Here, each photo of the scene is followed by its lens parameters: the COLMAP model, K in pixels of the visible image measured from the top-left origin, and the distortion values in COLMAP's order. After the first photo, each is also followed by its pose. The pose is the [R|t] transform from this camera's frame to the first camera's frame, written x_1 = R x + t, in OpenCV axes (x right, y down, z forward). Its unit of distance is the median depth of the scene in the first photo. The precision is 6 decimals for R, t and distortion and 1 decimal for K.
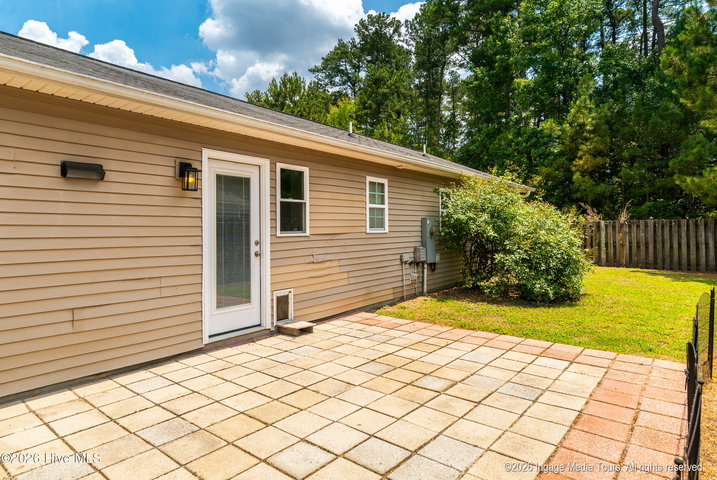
lens RADIAL K [[421.9, 0, 359.4], [0, 421.9, 213.9], [0, 0, 1]] dist [-0.043645, 0.032722]
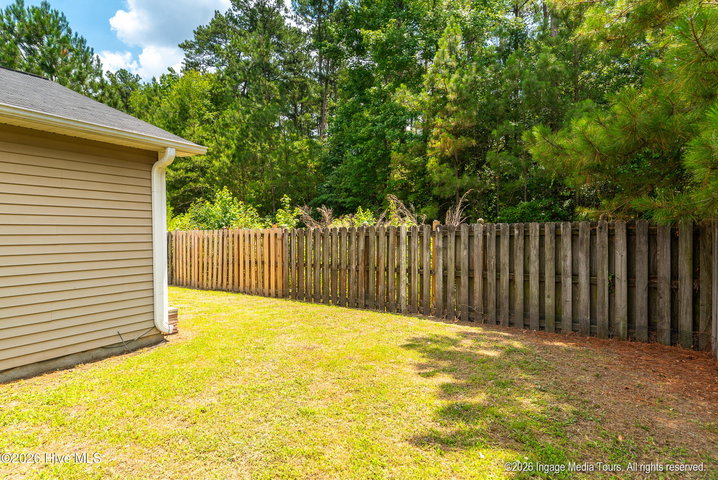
lens RADIAL K [[408.0, 0, 358.4], [0, 408.0, 231.2], [0, 0, 1]] dist [0.001792, -0.000010]
pose [[0.989697, 0.002685, 0.143150, 0.471635], [-0.006861, 0.999565, 0.028681, 0.009746], [-0.143011, -0.029368, 0.989285, 0.518984]]
